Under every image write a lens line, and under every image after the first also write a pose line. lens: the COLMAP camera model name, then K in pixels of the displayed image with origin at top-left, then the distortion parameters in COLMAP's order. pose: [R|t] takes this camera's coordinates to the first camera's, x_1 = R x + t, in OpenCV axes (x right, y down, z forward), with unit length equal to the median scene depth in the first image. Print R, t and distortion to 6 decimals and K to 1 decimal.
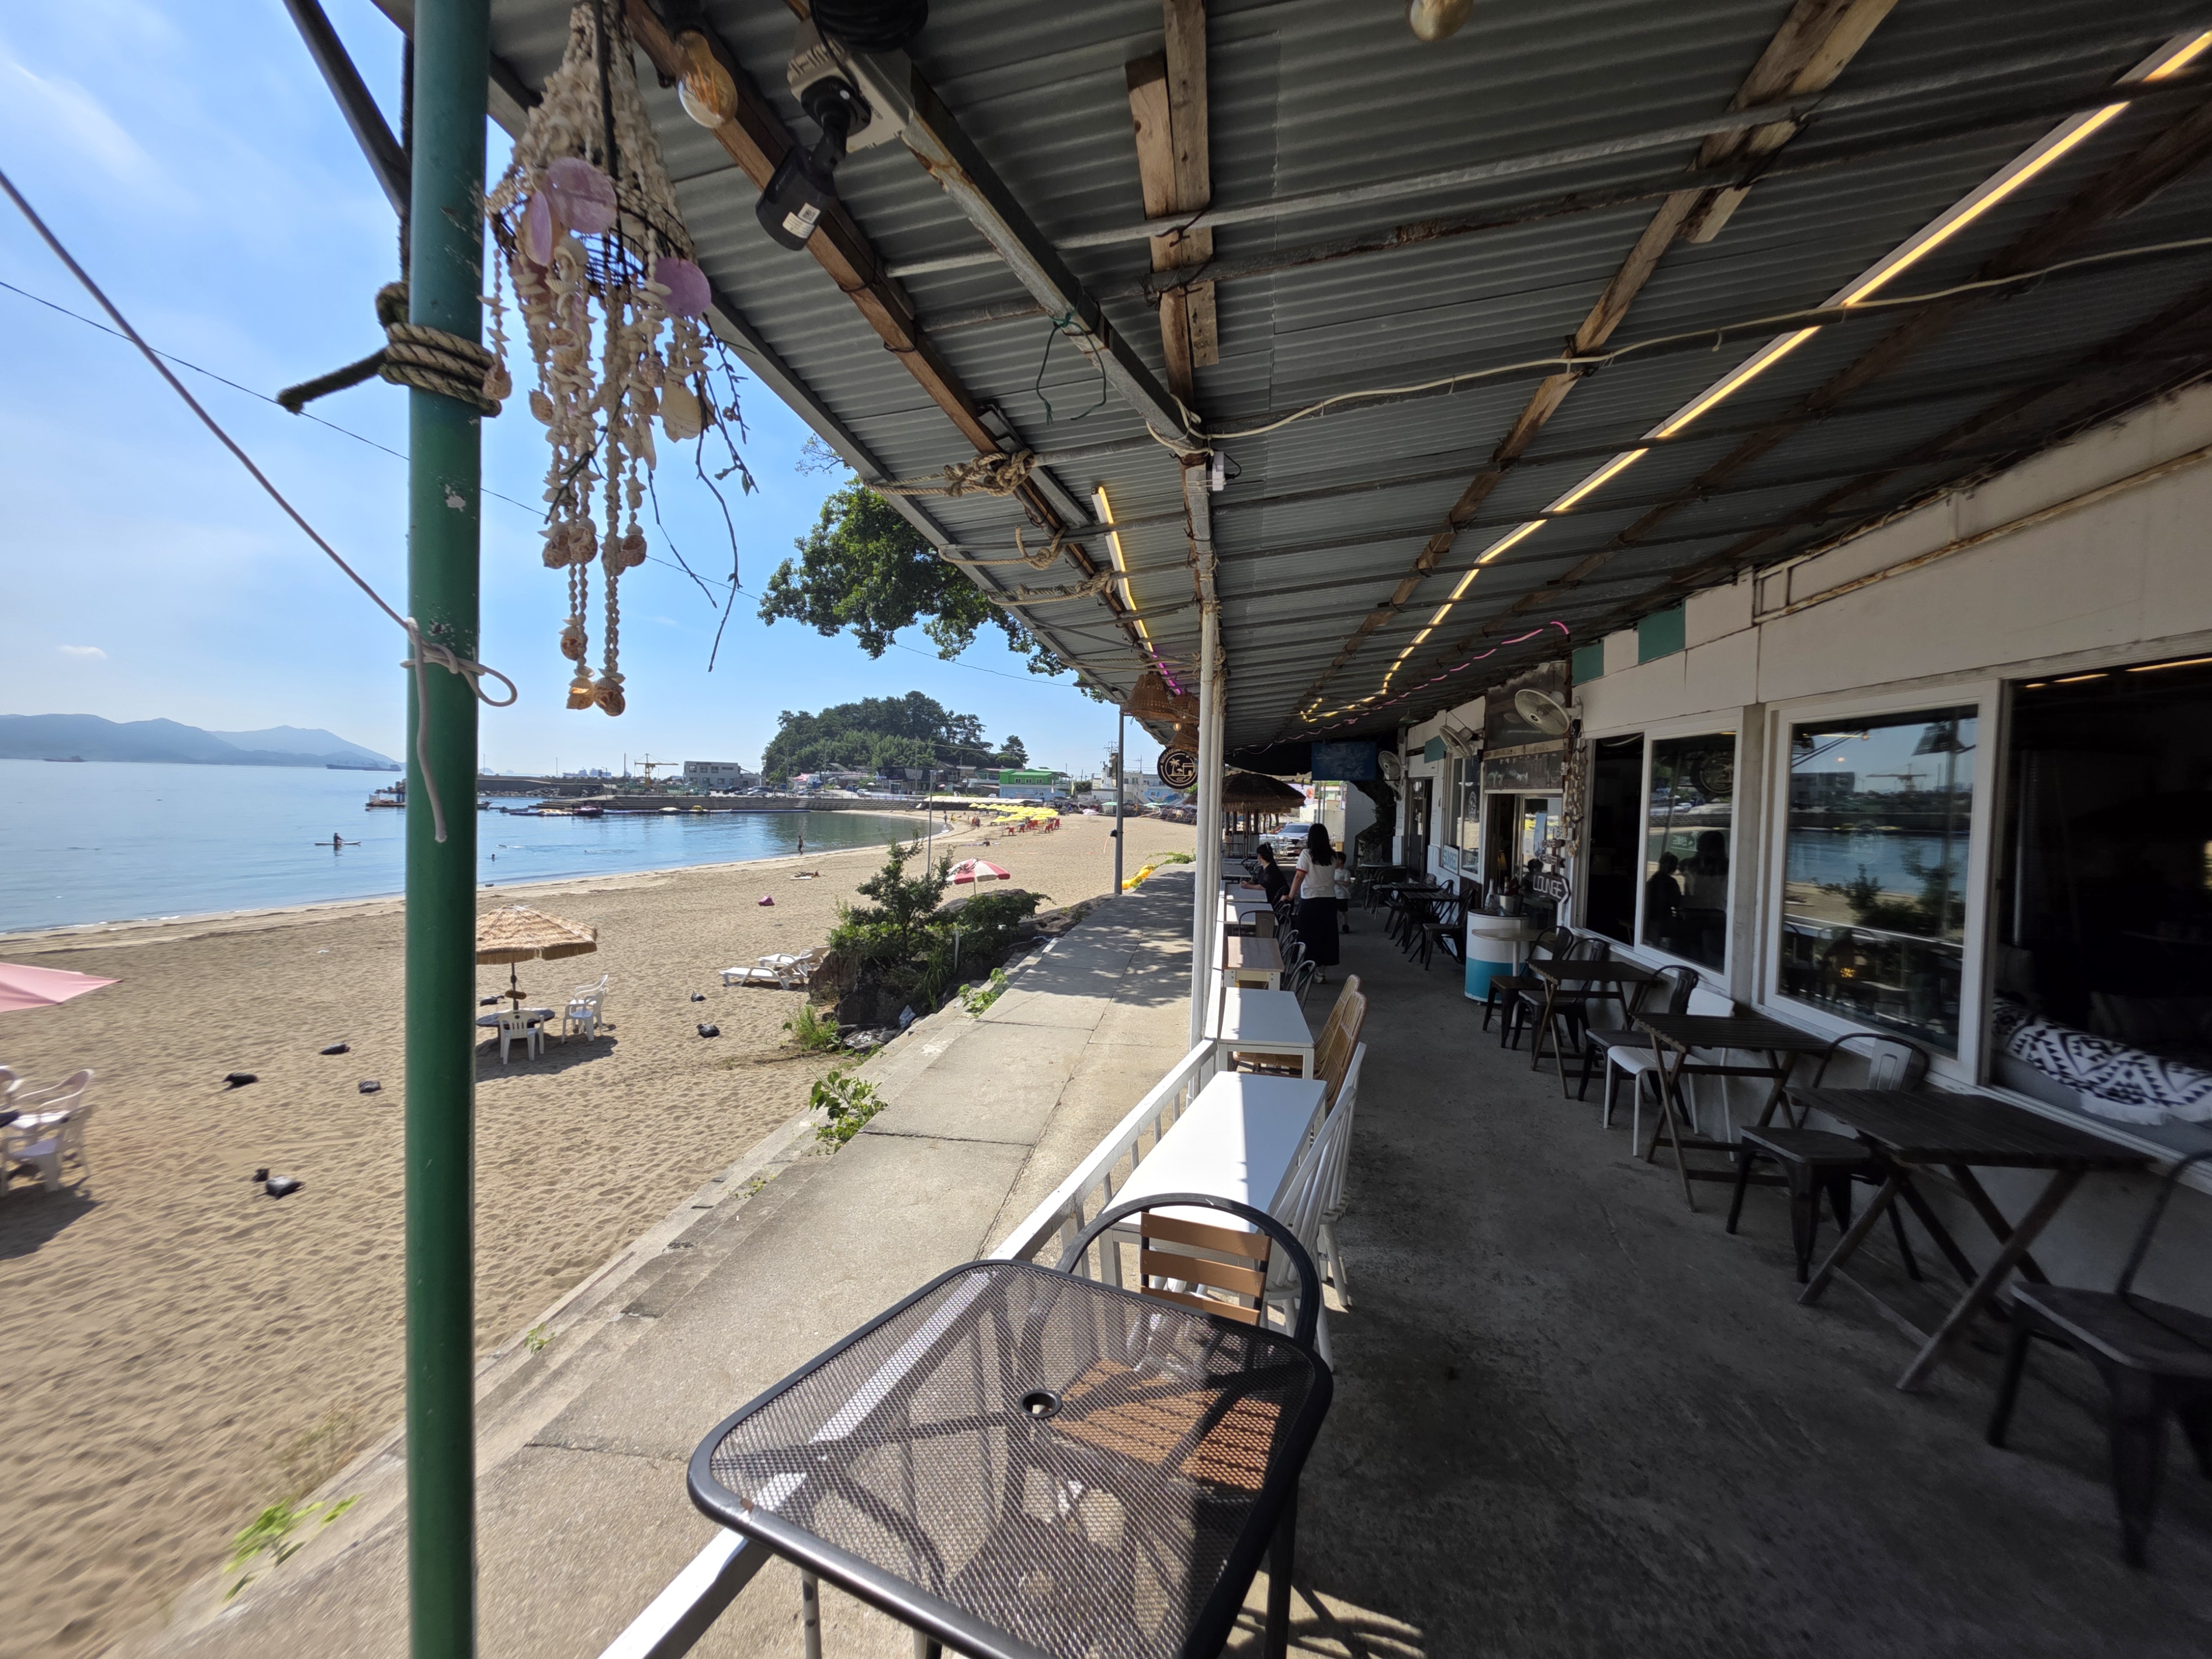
lens RADIAL K [[891.2, 0, 1106.0], [0, 891.2, 829.5], [0, 0, 1]] dist [-0.000508, -0.000054]
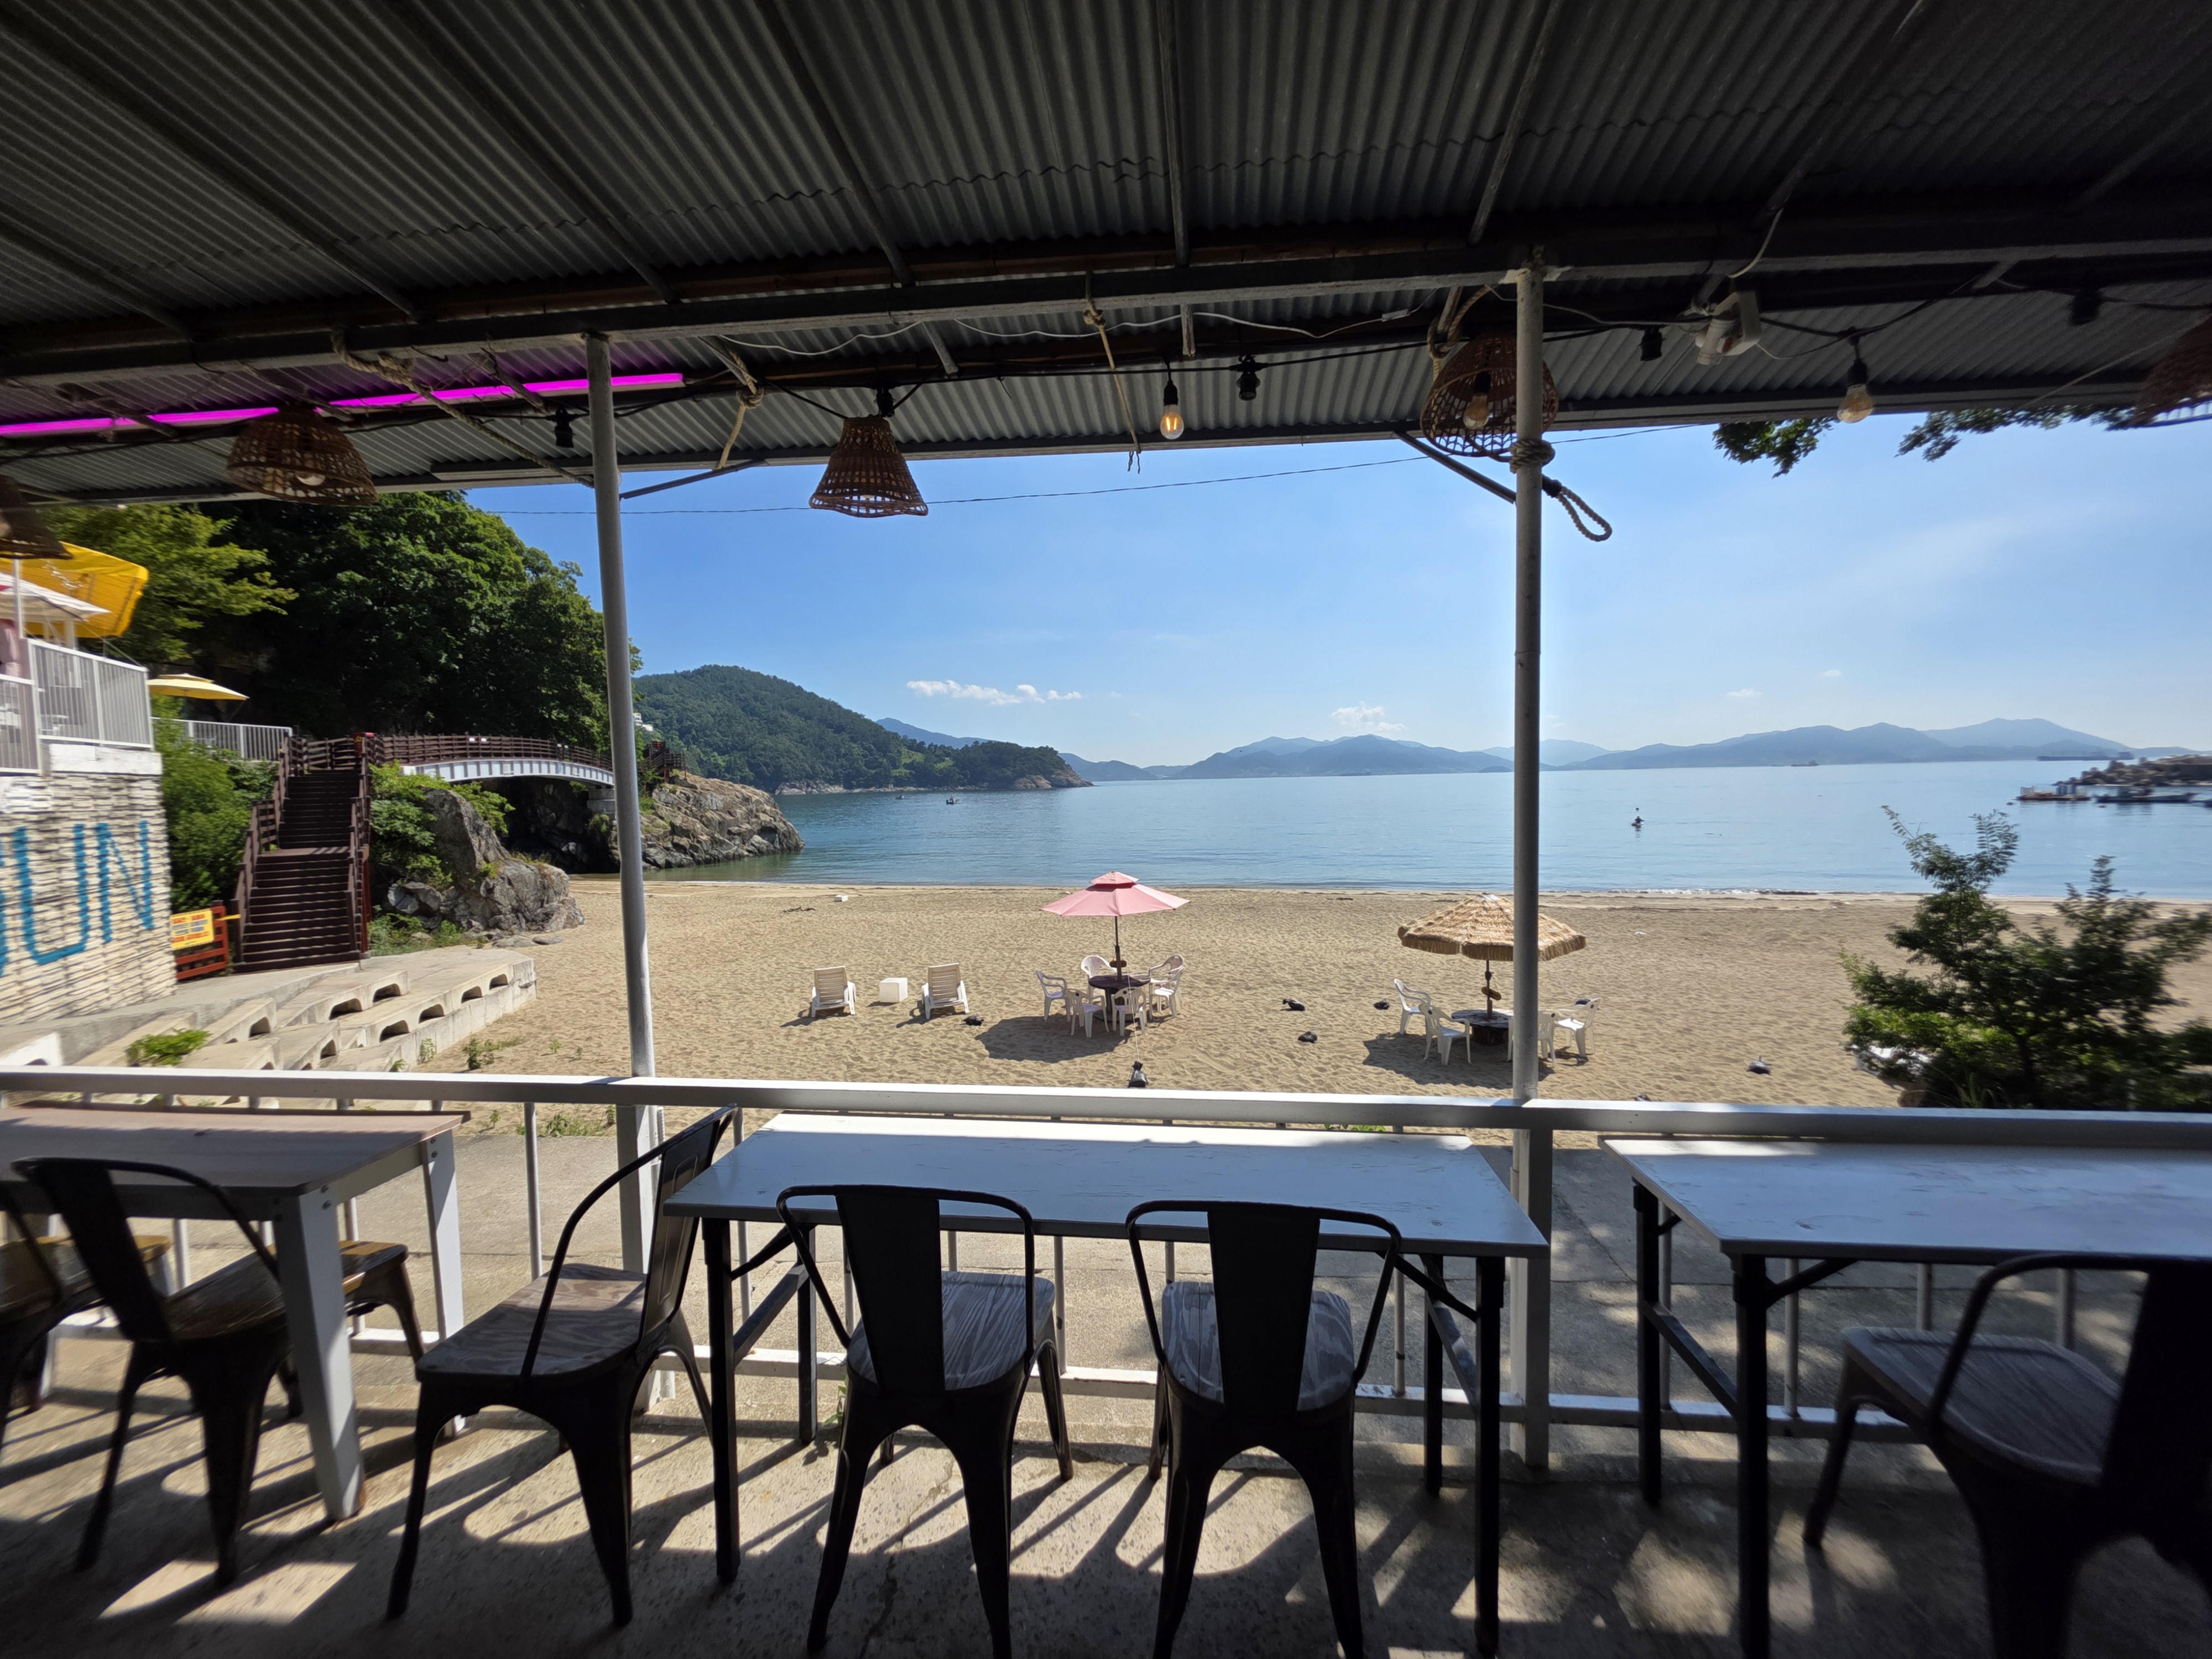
lens RADIAL K [[891.2, 0, 1106.0], [0, 891.2, 829.5], [0, 0, 1]] dist [-0.000508, -0.000054]
pose [[0.042990, 0.014648, -0.998968, 0.308202], [-0.008999, 0.999858, 0.014274, -0.006236], [0.999035, 0.008376, 0.043116, 0.527910]]
